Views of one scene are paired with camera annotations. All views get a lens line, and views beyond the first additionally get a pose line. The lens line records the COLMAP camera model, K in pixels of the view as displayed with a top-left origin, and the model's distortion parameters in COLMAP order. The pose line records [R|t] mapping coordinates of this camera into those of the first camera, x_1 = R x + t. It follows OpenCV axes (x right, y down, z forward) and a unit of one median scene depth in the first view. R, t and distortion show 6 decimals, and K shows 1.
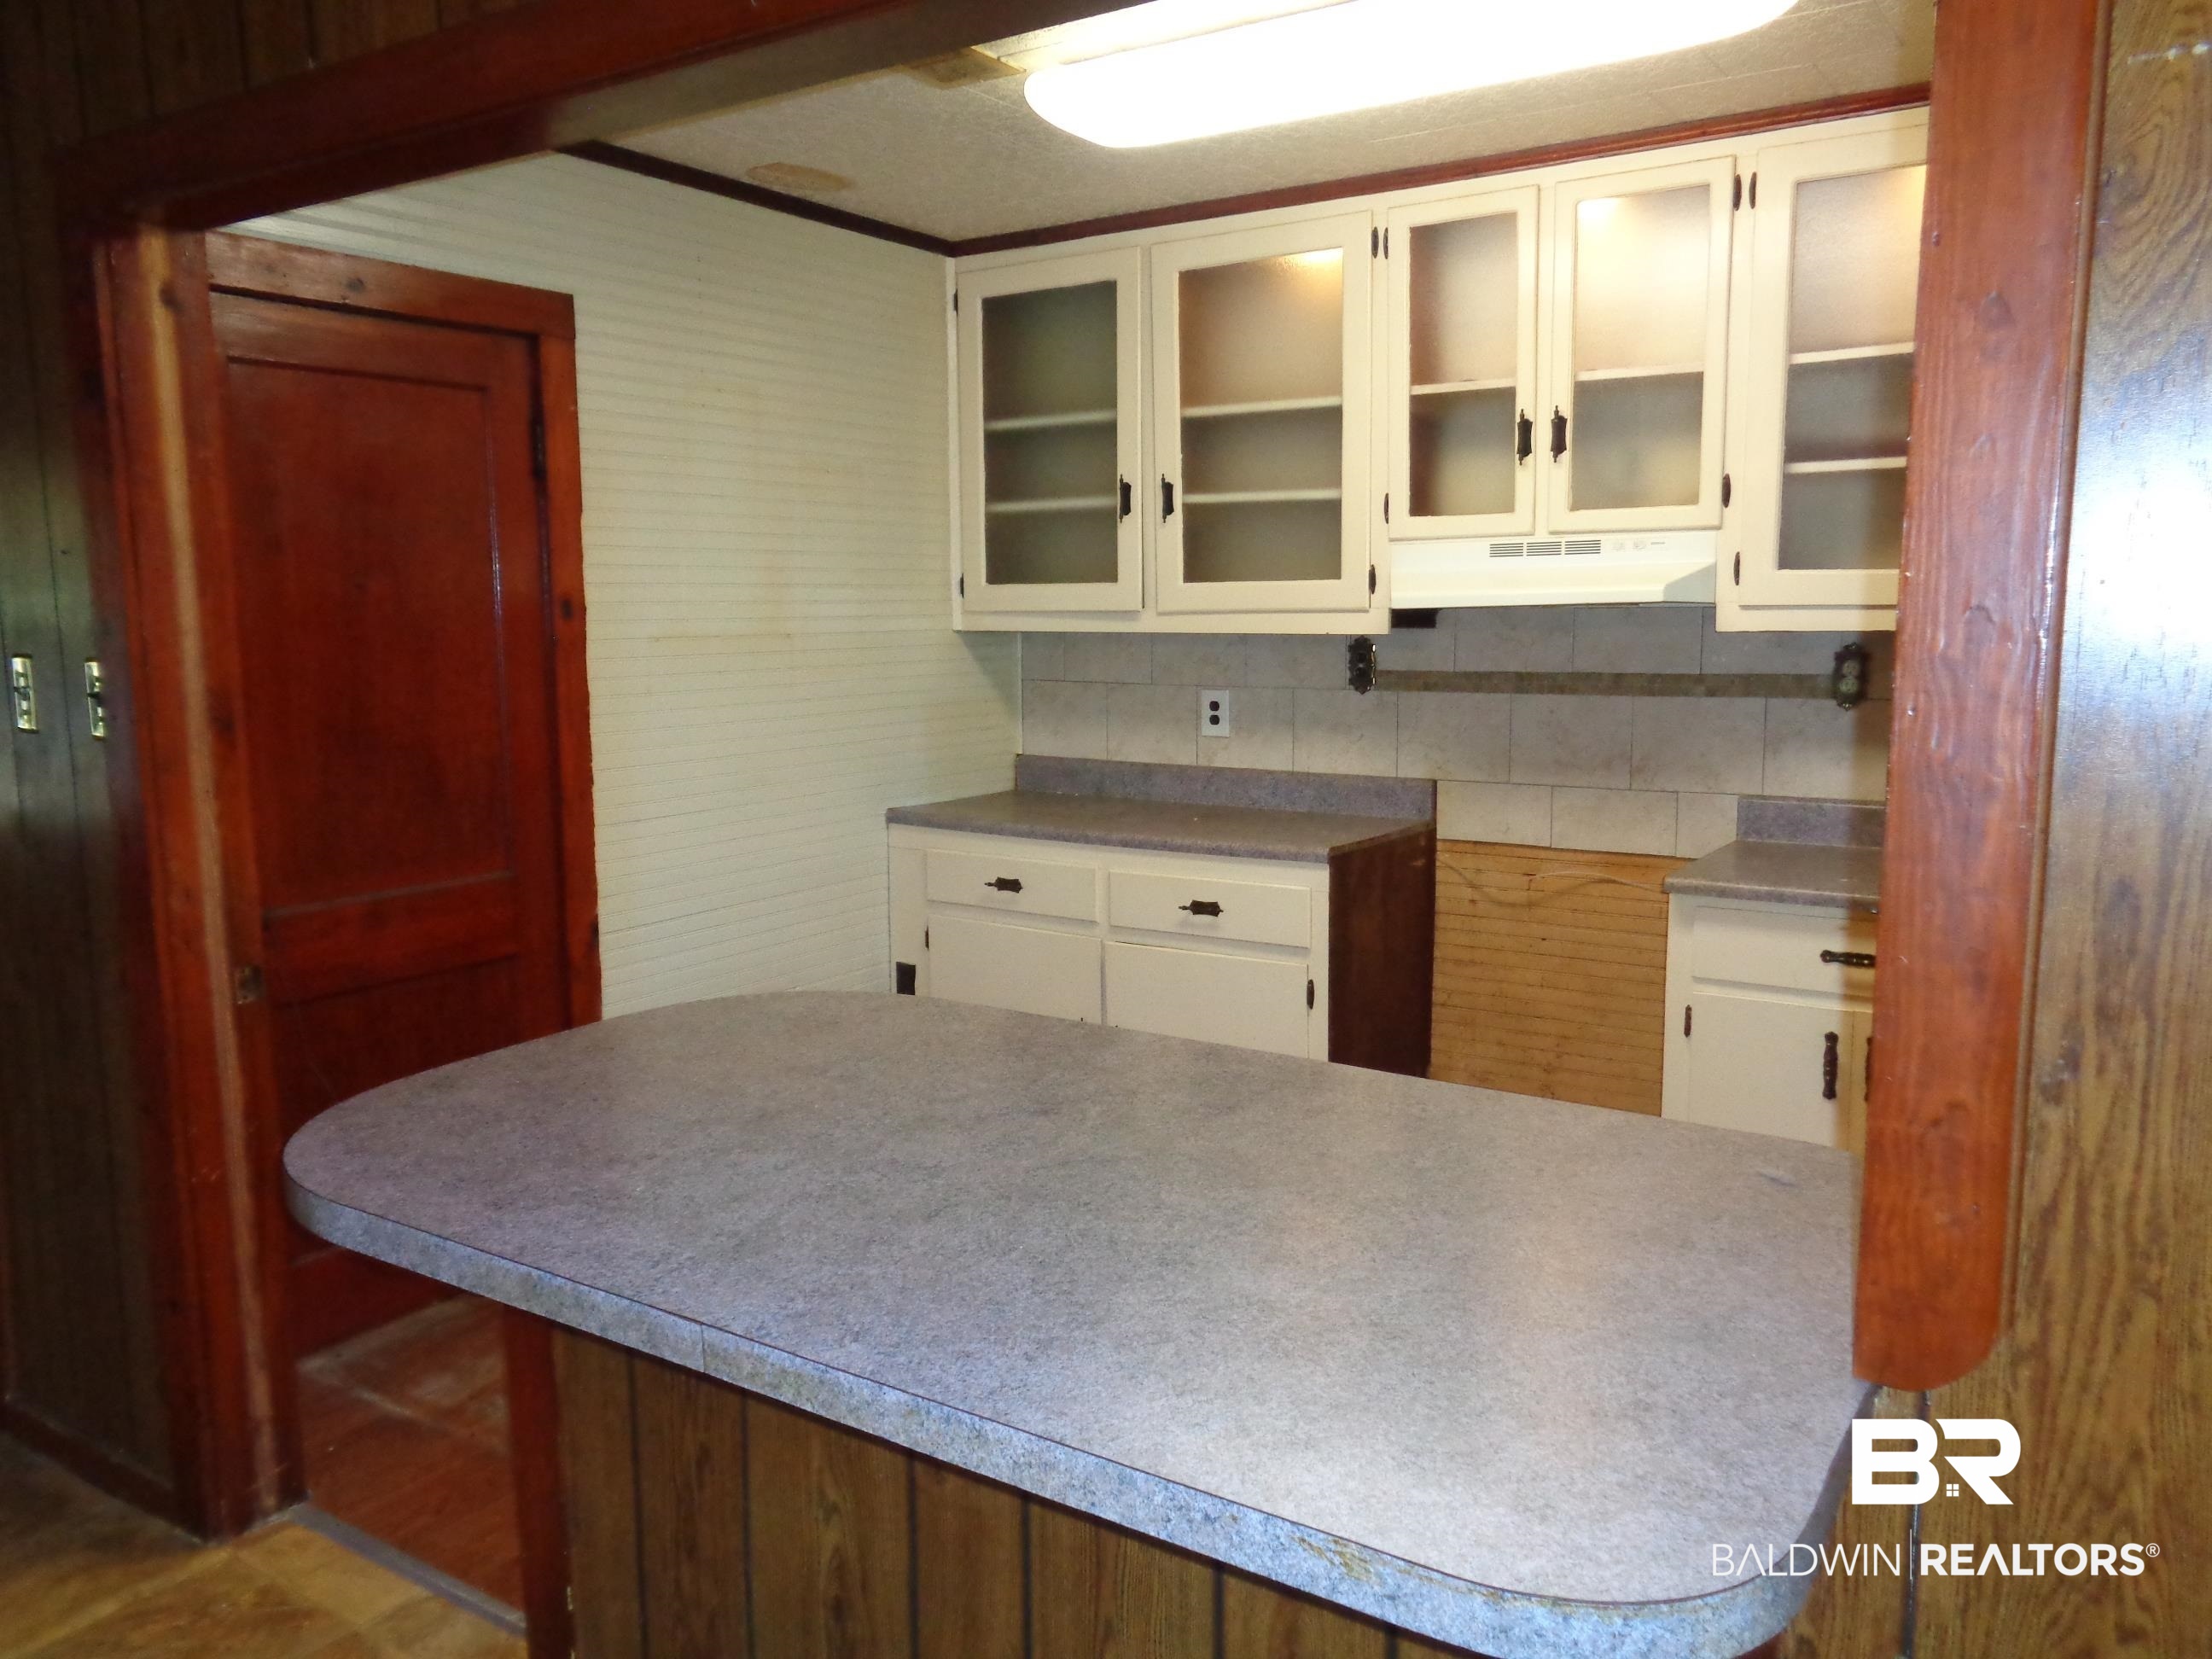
lens RADIAL K [[1676.2, 0, 1100.8], [0, 1676.2, 833.8], [0, 0, 1]] dist [0.006359, 0.006005]
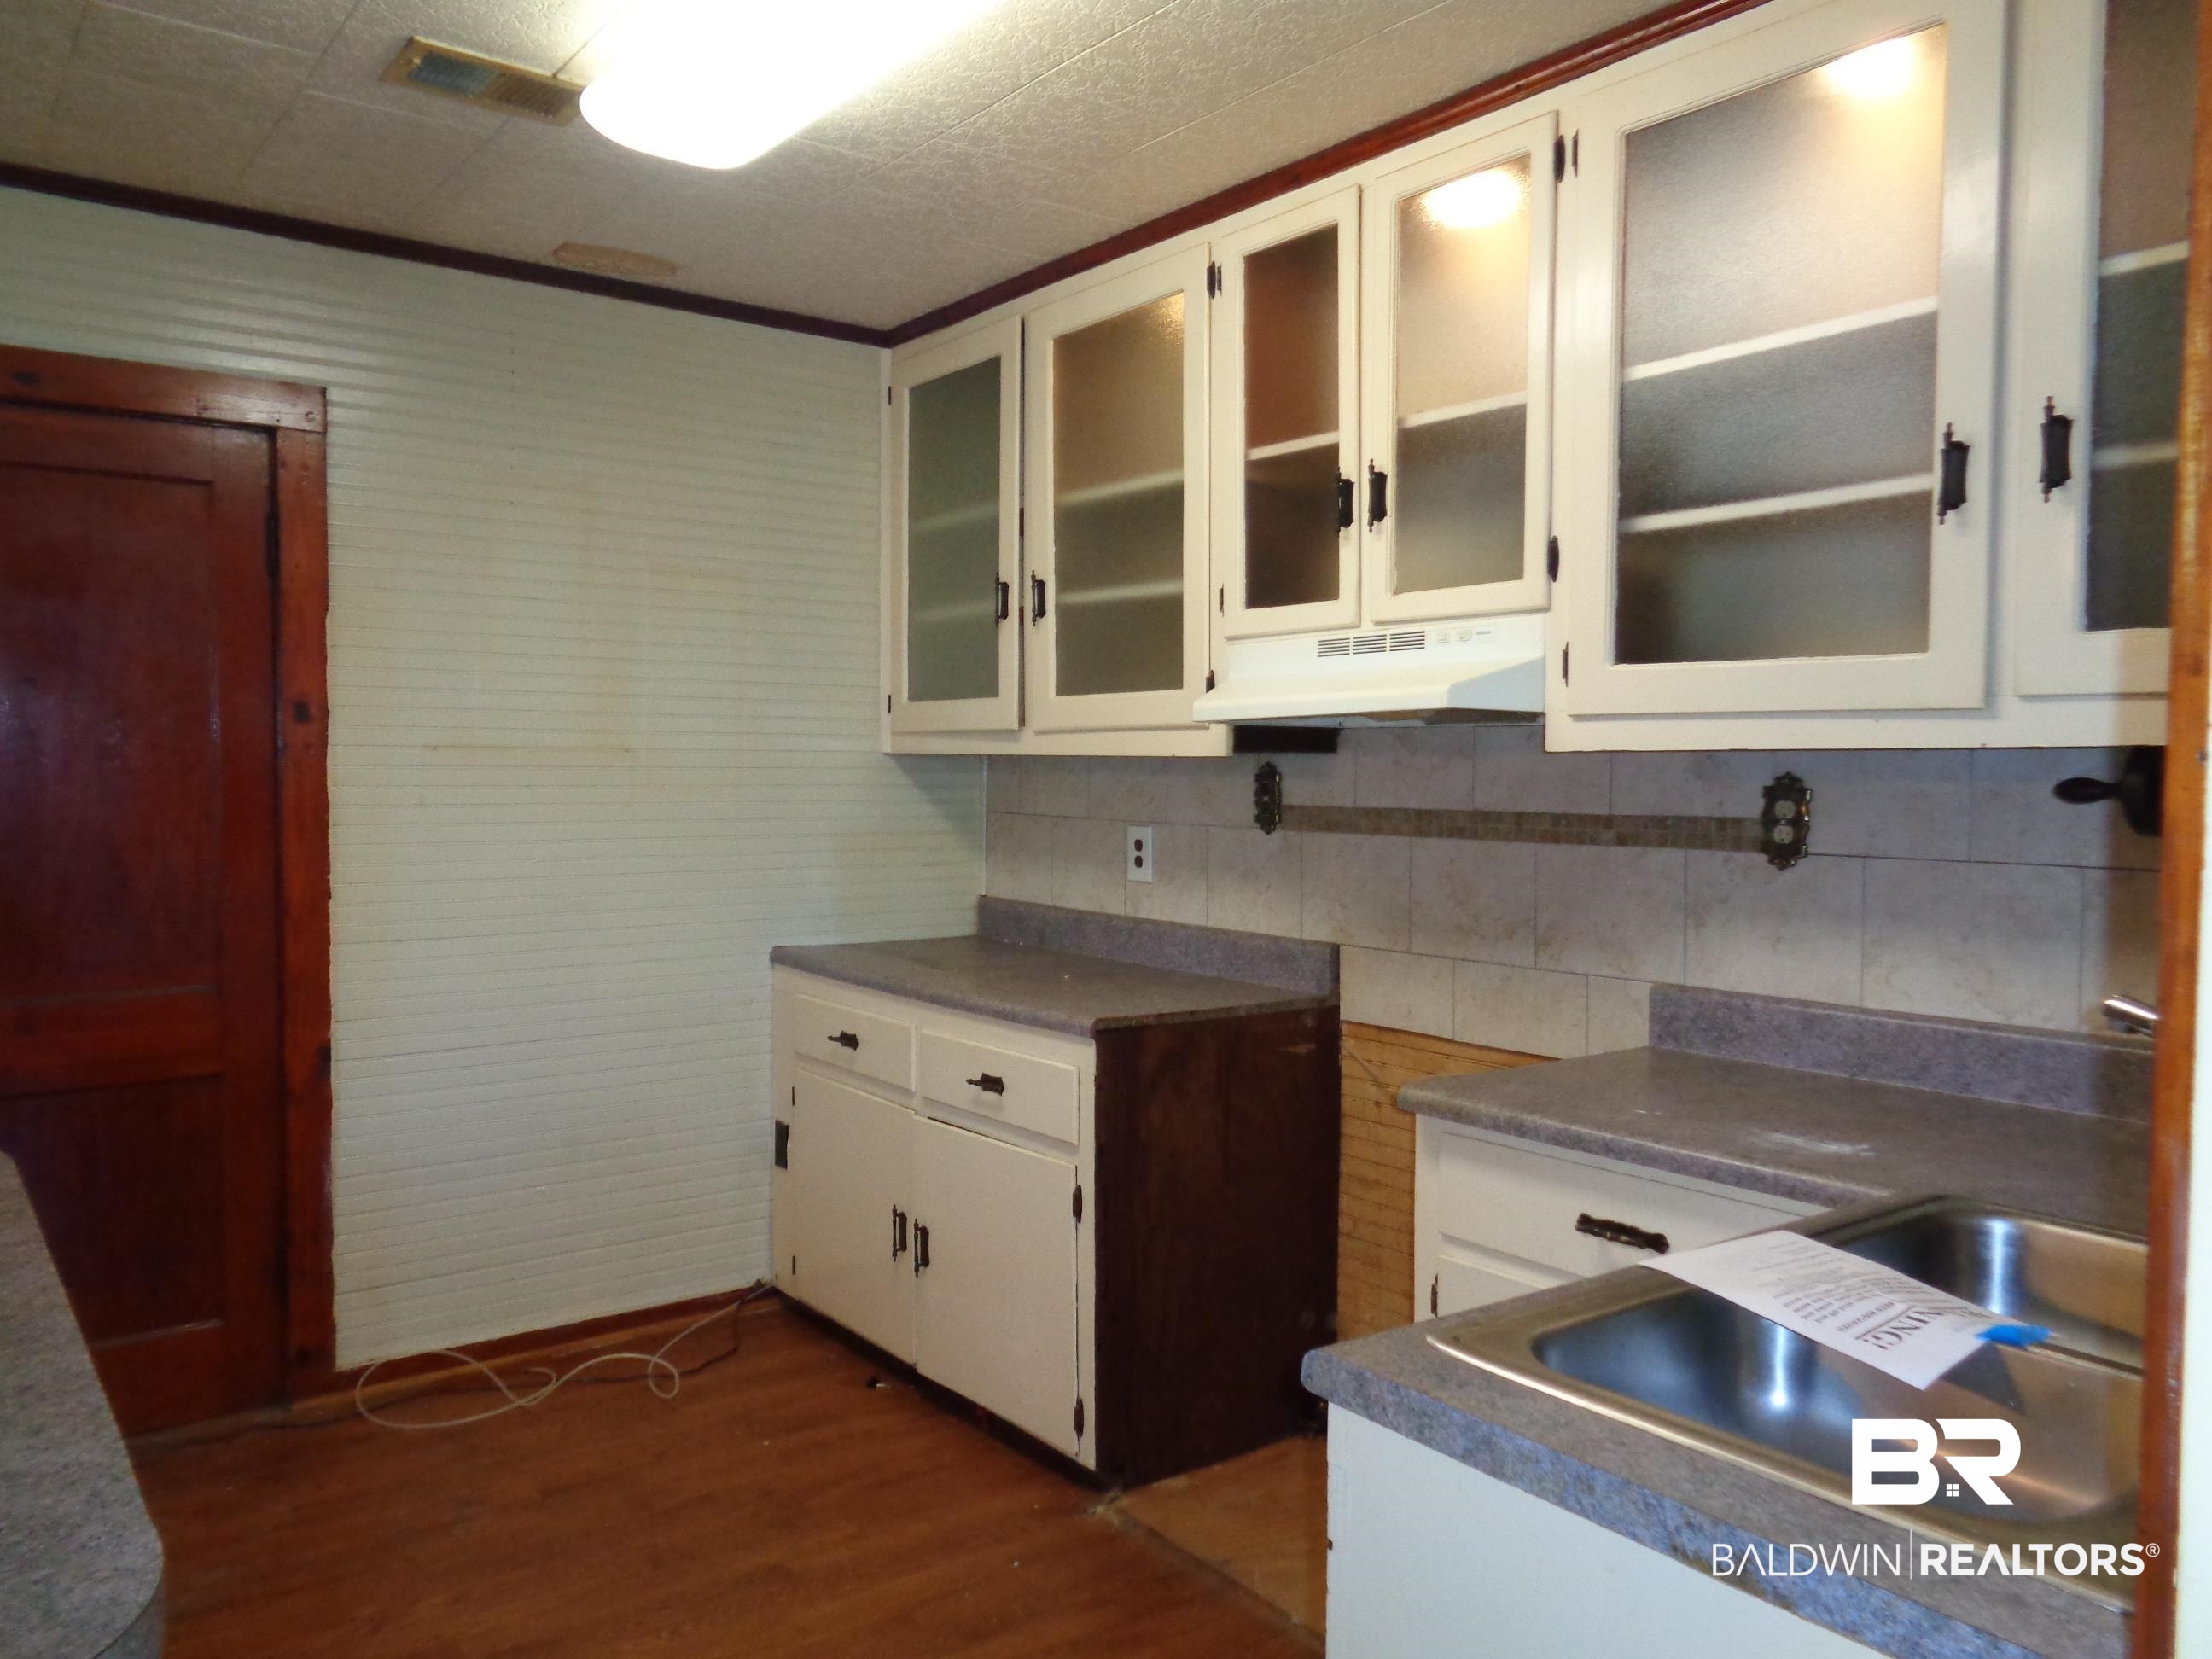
lens RADIAL K [[1676.2, 0, 1109.5], [0, 1676.2, 833.4], [0, 0, 1]] dist [0.006359, 0.006005]
pose [[0.943436, 0.029634, -0.330227, 0.382831], [-0.061165, 0.994459, -0.085504, -0.010894], [0.325863, 0.100866, 0.940021, 0.235475]]
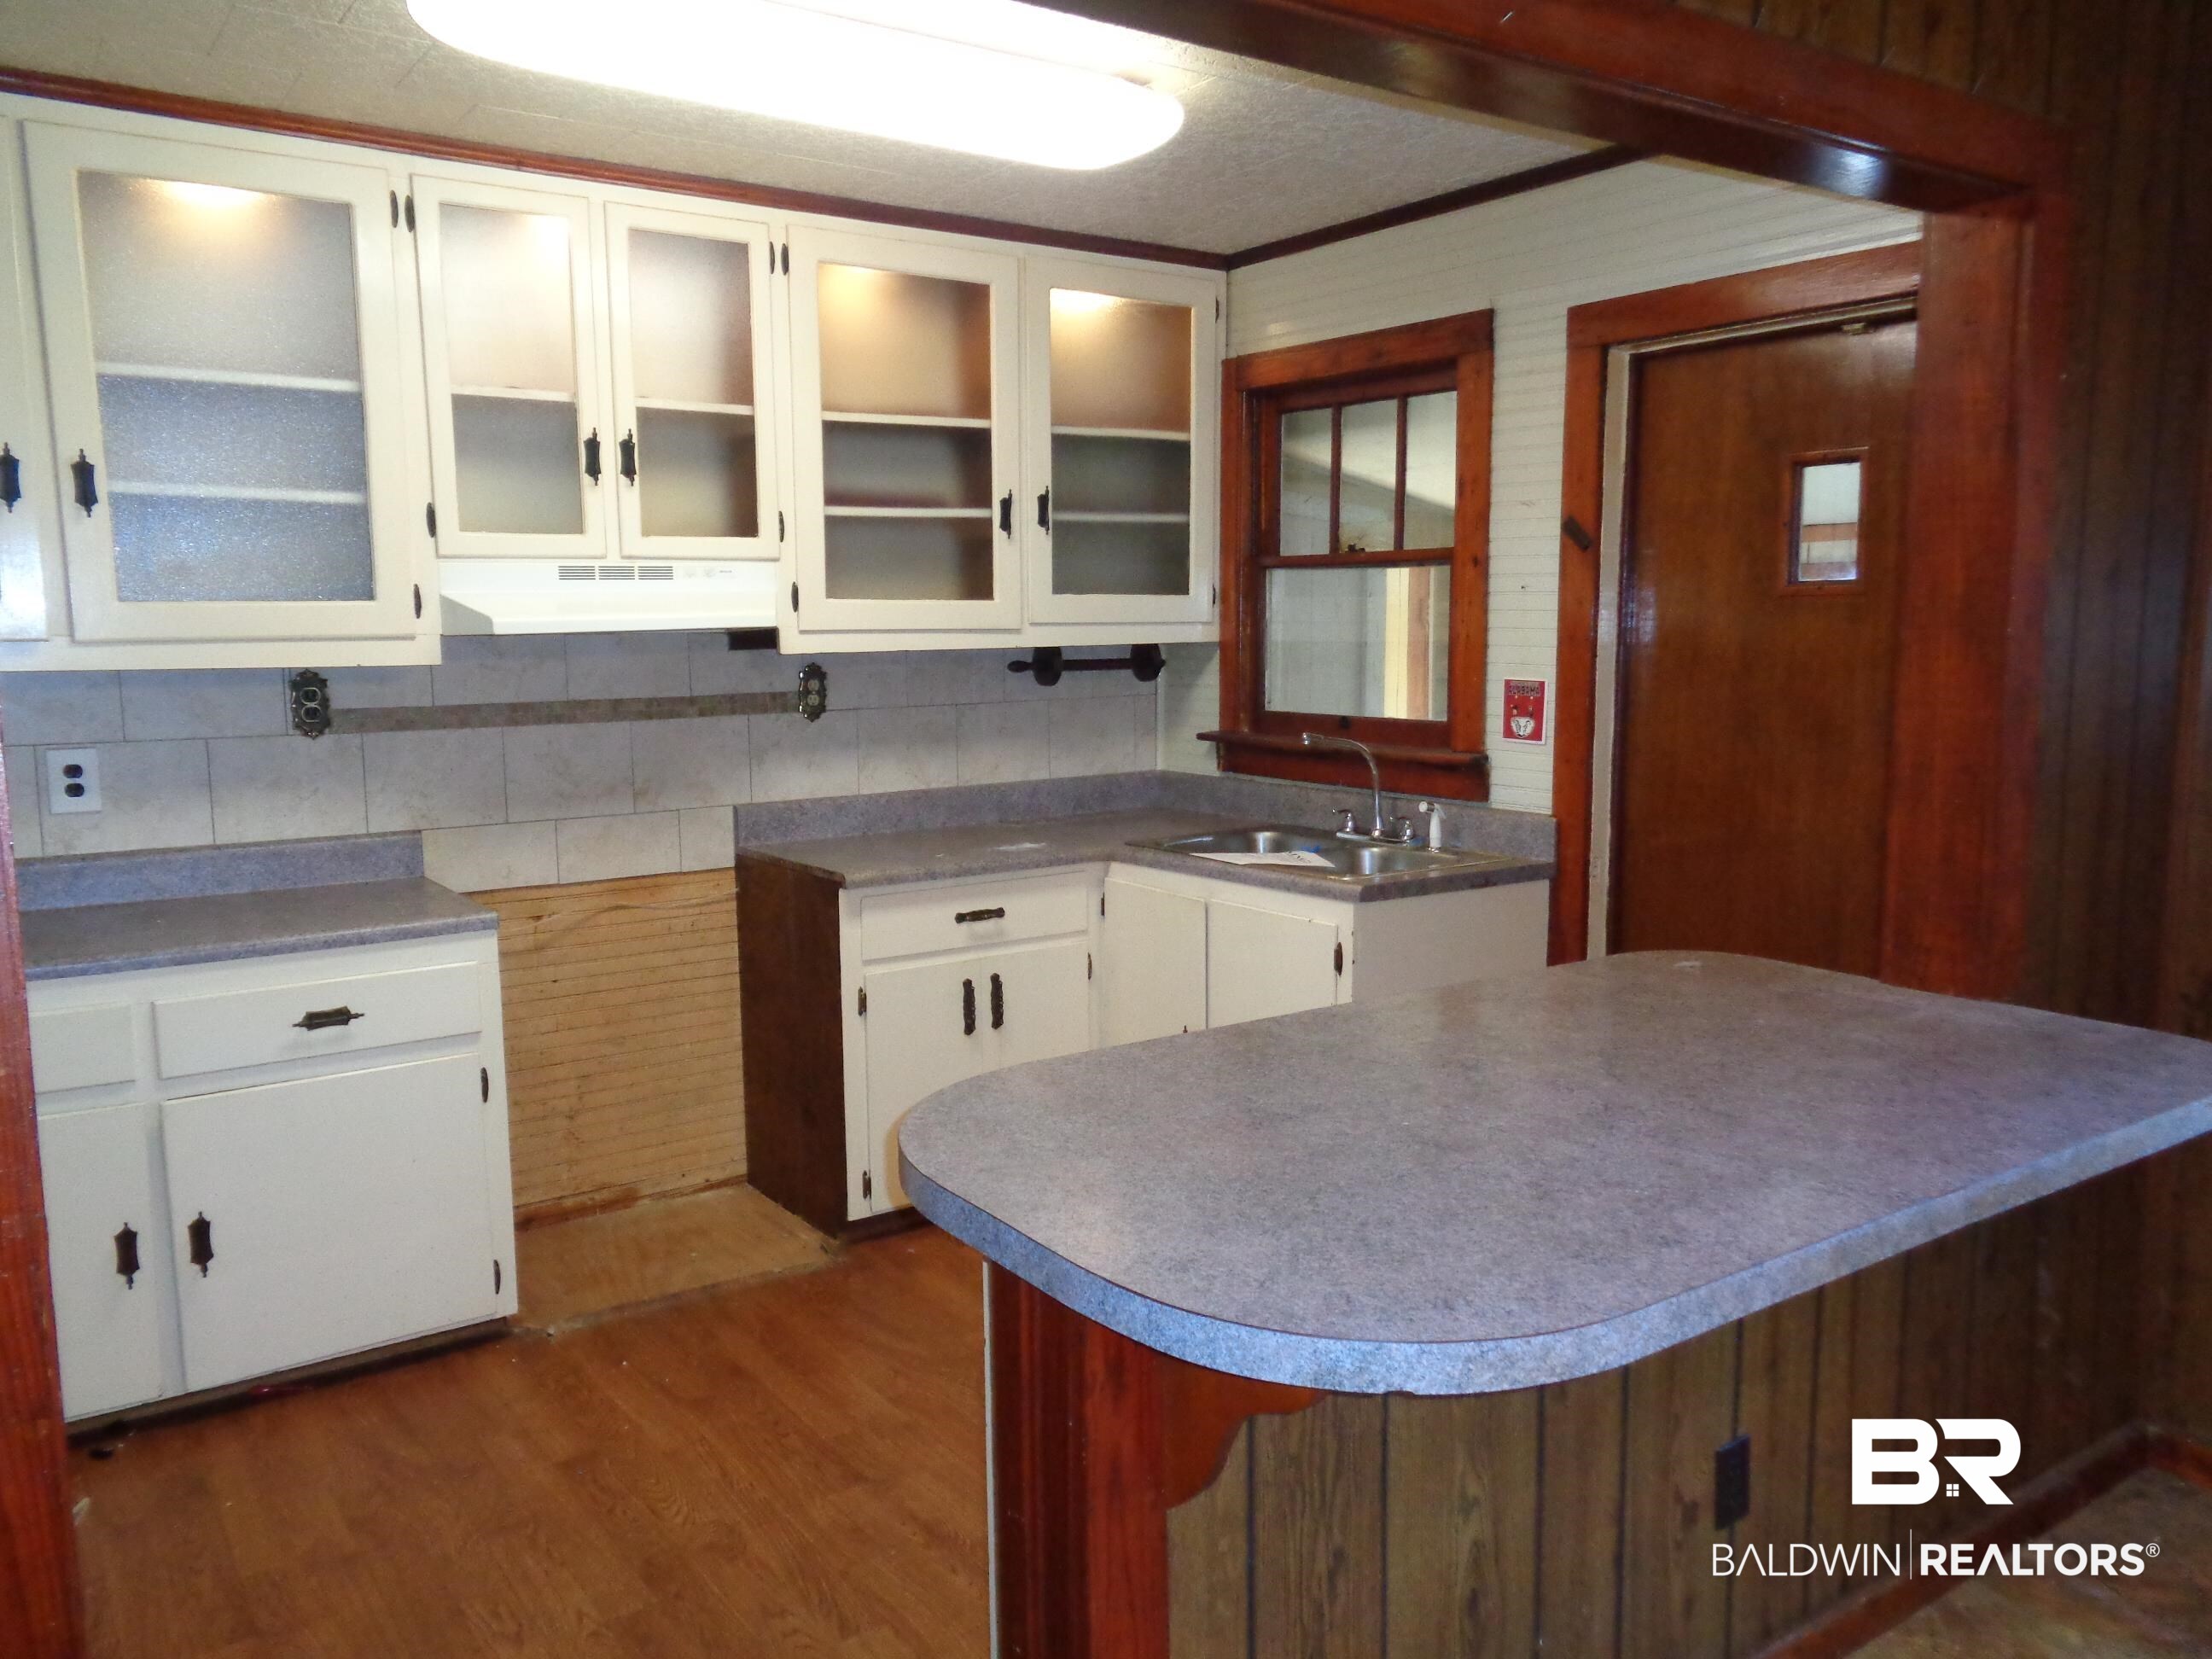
lens RADIAL K [[1676.2, 0, 1120.7], [0, 1676.2, 827.9], [0, 0, 1]] dist [0.006359, 0.006005]
pose [[0.354102, -0.109630, 0.928759, -0.522794], [0.134608, 0.988739, 0.065389, -0.044499], [-0.925469, 0.101864, 0.364872, 0.362893]]
